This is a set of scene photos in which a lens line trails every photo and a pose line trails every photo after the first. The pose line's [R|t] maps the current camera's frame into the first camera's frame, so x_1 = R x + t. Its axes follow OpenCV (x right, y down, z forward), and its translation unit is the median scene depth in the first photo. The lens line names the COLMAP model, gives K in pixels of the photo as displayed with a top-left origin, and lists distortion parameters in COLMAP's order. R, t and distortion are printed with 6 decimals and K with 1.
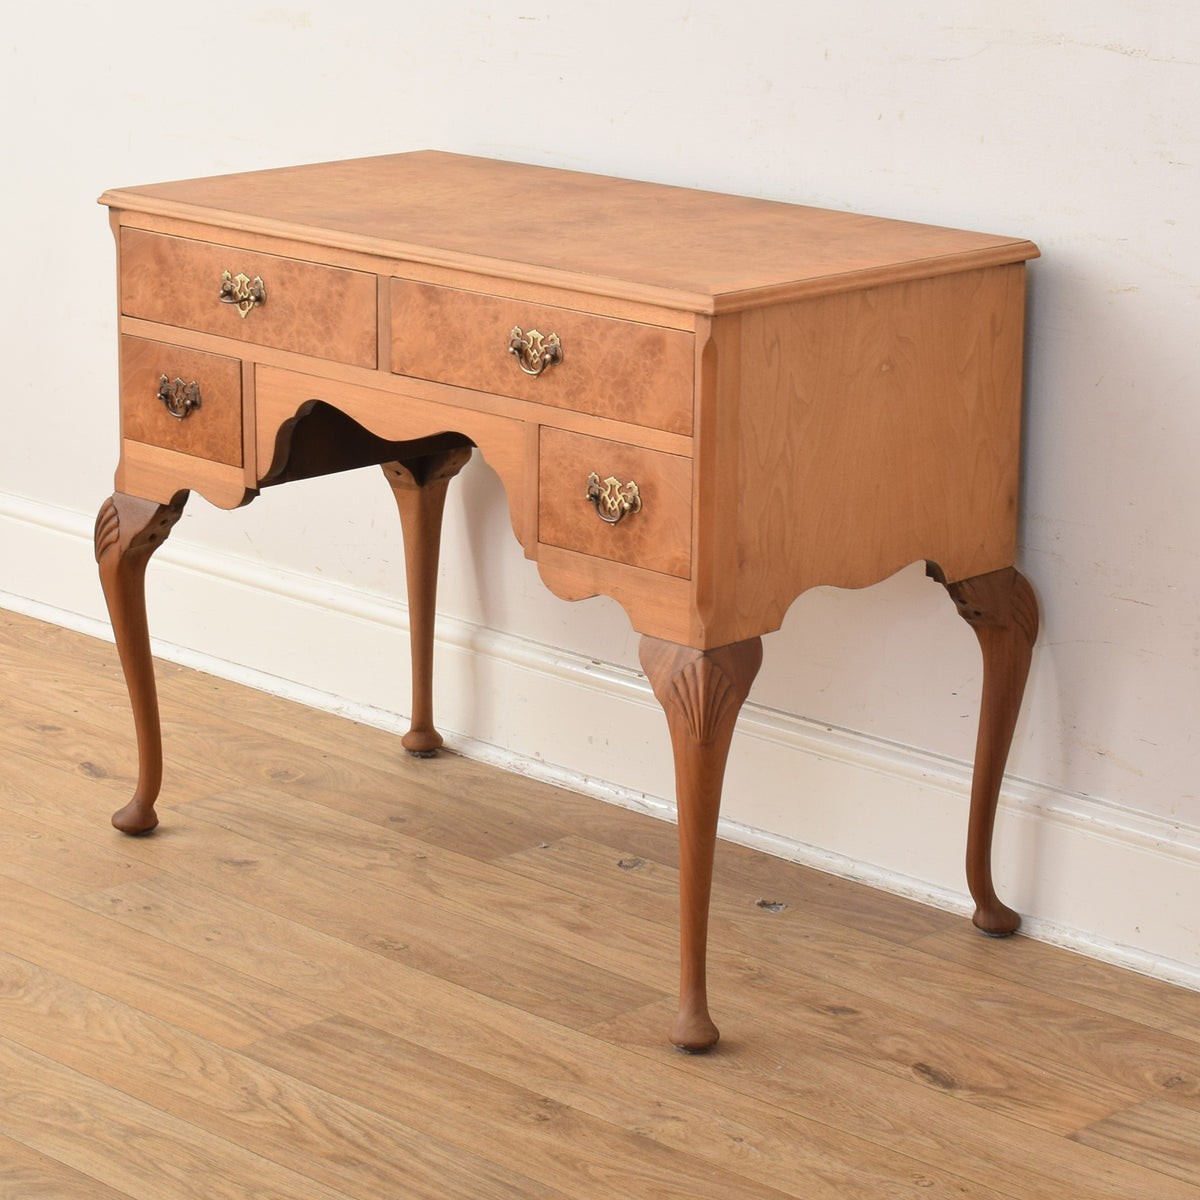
lens RADIAL K [[3526.2, 0, 540.4], [0, 3526.2, 538.1], [0, 0, 1]] dist [-0.012608, 0.000000]
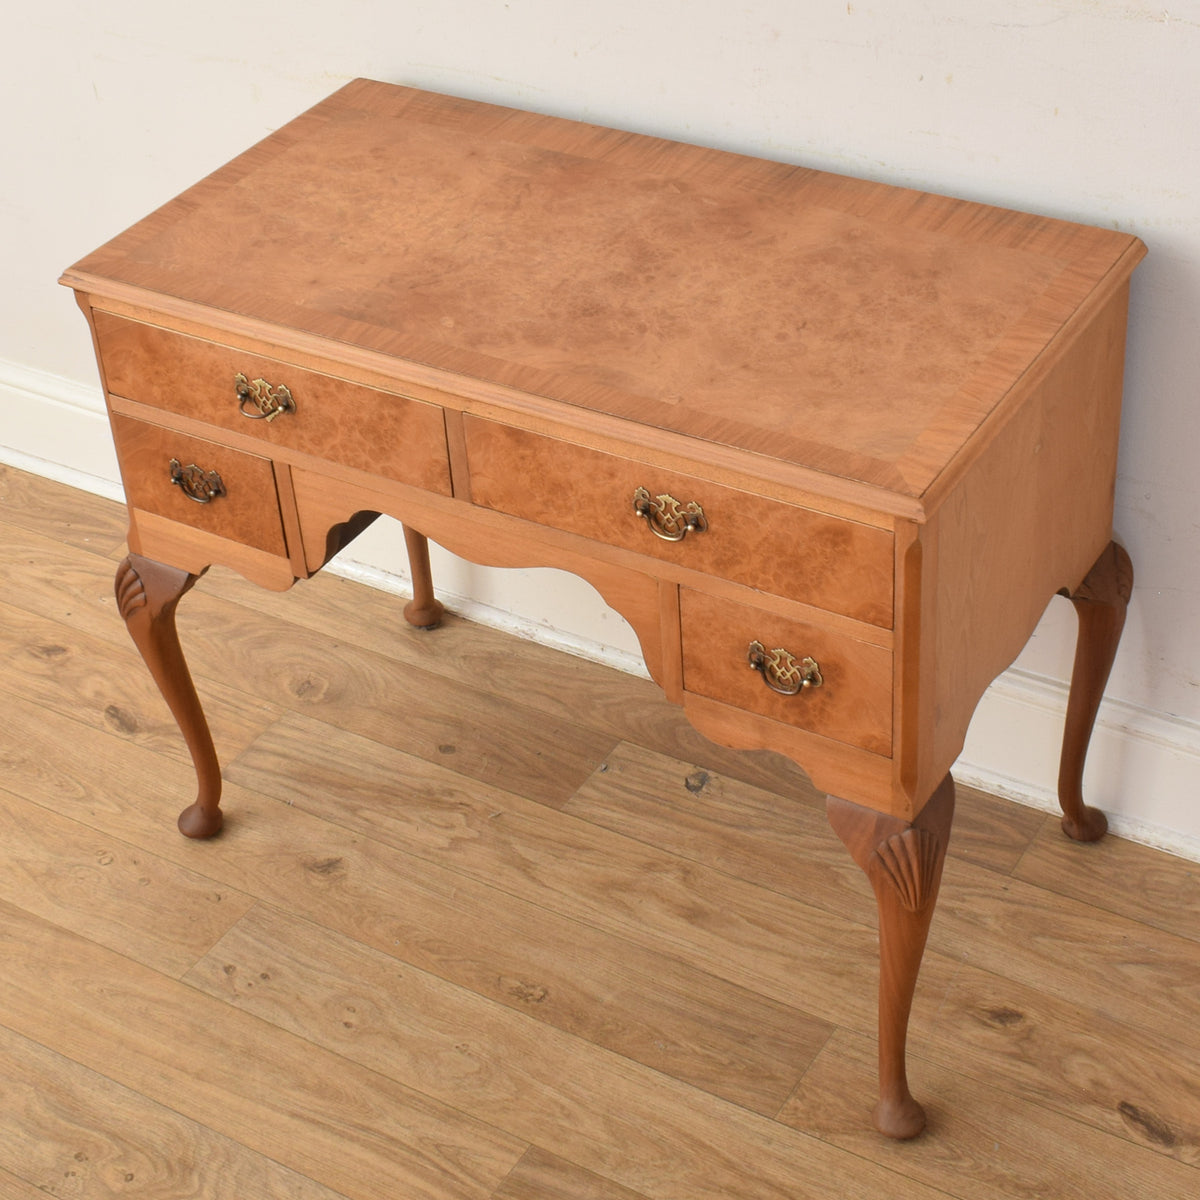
lens RADIAL K [[2301.1, 0, 536.5], [0, 2301.1, 495.2], [0, 0, 1]] dist [-0.010103, 0.000000]
pose [[0.971863, -0.192075, 0.136343, -0.102237], [0.134605, 0.927893, 0.347702, -0.241378], [-0.193297, -0.319566, 0.927639, 0.440306]]
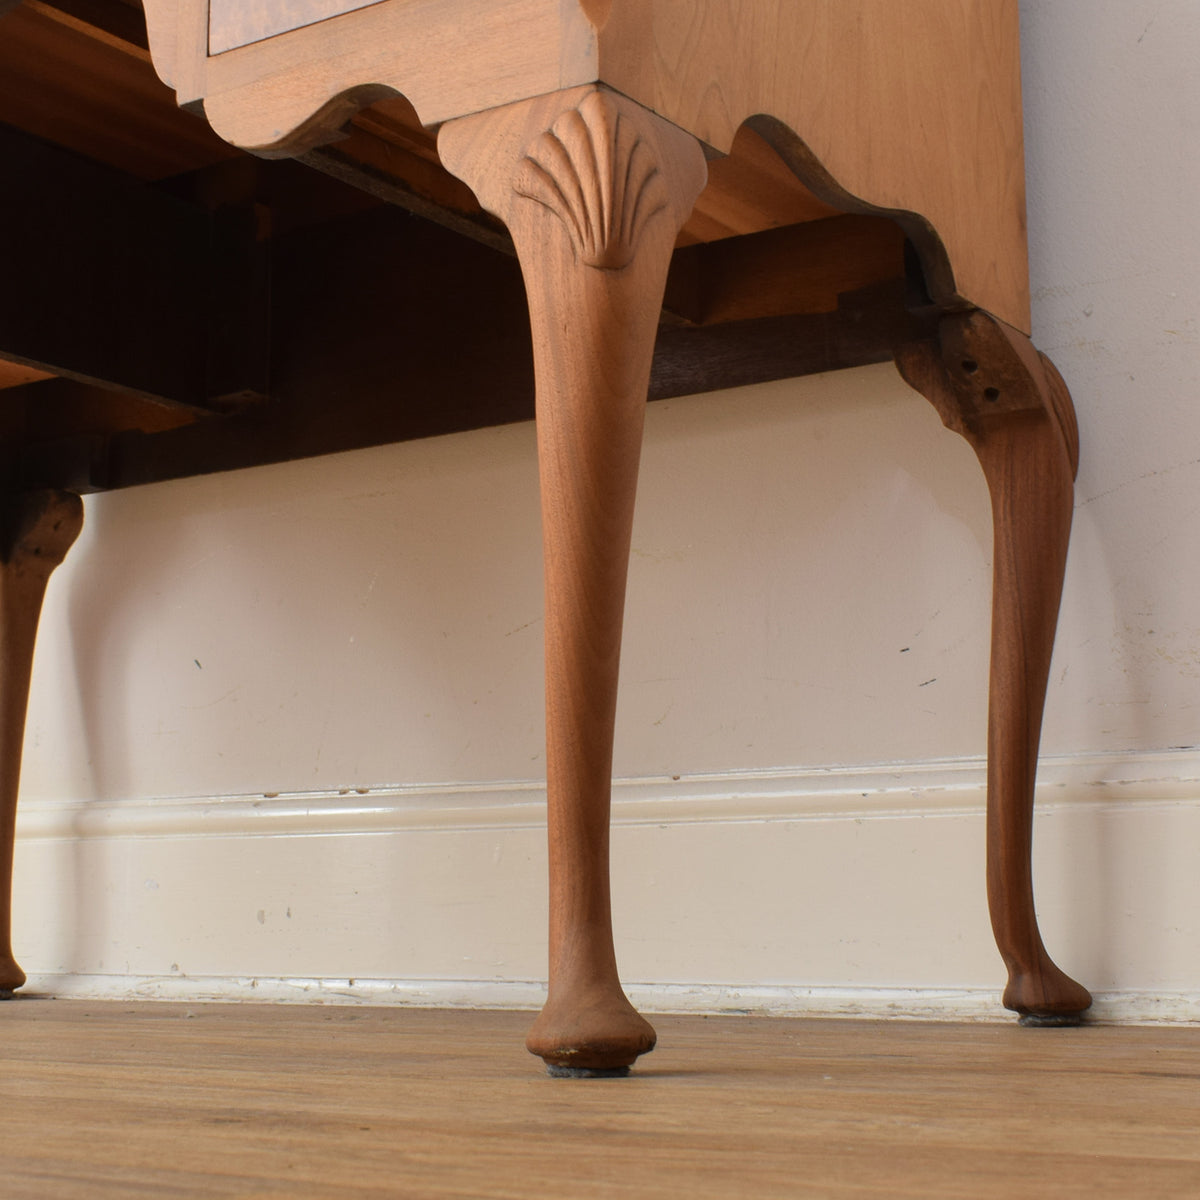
lens RADIAL K [[2149.0, 0, 574.8], [0, 2149.0, 617.7], [0, 0, 1]] dist [-0.026646, 0.000000]
pose [[0.981260, 0.019398, 0.191712, -0.006259], [0.055179, 0.924968, -0.376018, 0.176301], [-0.184621, 0.379550, 0.906563, 0.701144]]
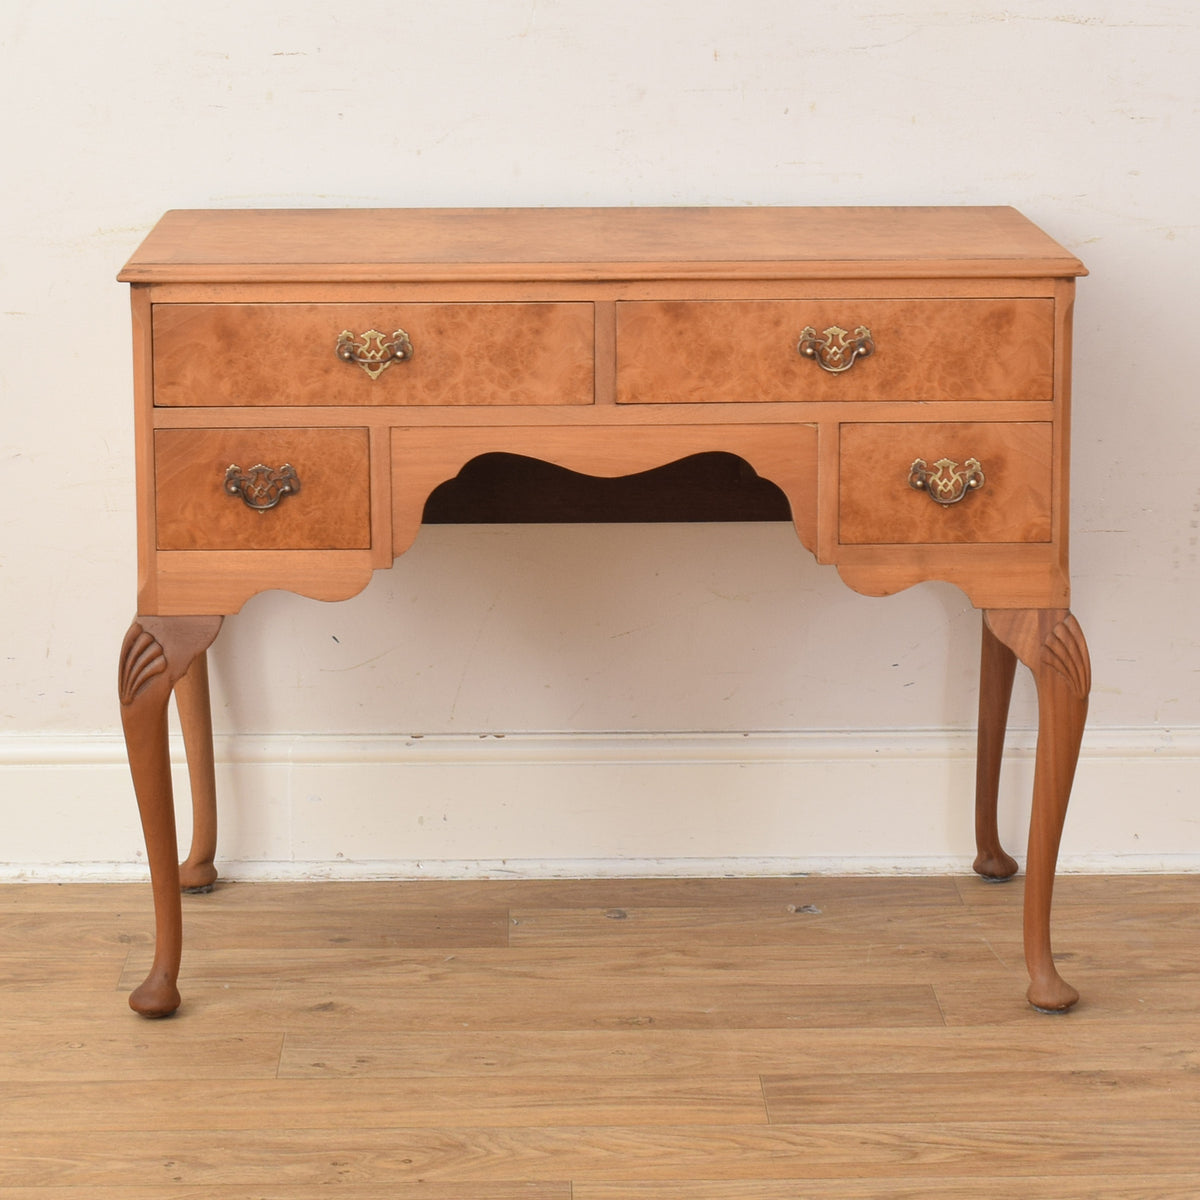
lens RADIAL K [[3921.5, 0, 604.9], [0, 3921.5, 483.0], [0, 0, 1]] dist [-0.010418, 0.000000]
pose [[0.684538, -0.137286, 0.715933, -0.768521], [0.184239, 0.982804, 0.012301, -0.038258], [-0.705311, 0.123482, 0.698061, 0.266105]]
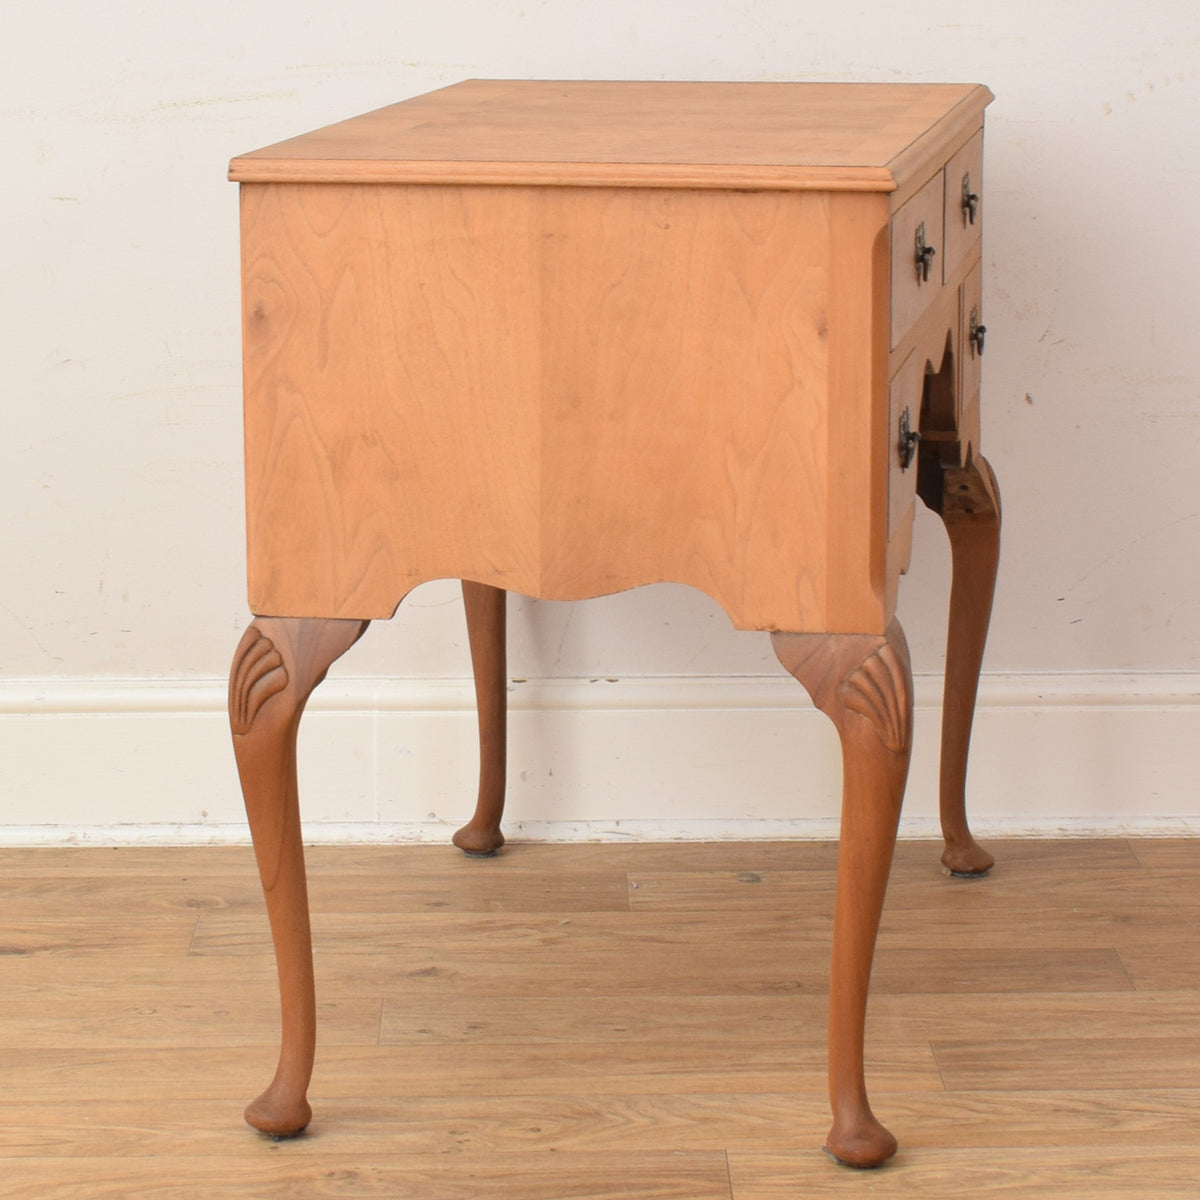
lens RADIAL K [[4234.3, 0, 605.2], [0, 4234.3, 601.2], [0, 0, 1]] dist [-0.013940, 0.000000]
pose [[0.687404, -0.147816, 0.711074, -0.754139], [0.185633, 0.982307, 0.024745, -0.003937], [-0.702151, 0.114990, 0.702681, 0.329409]]
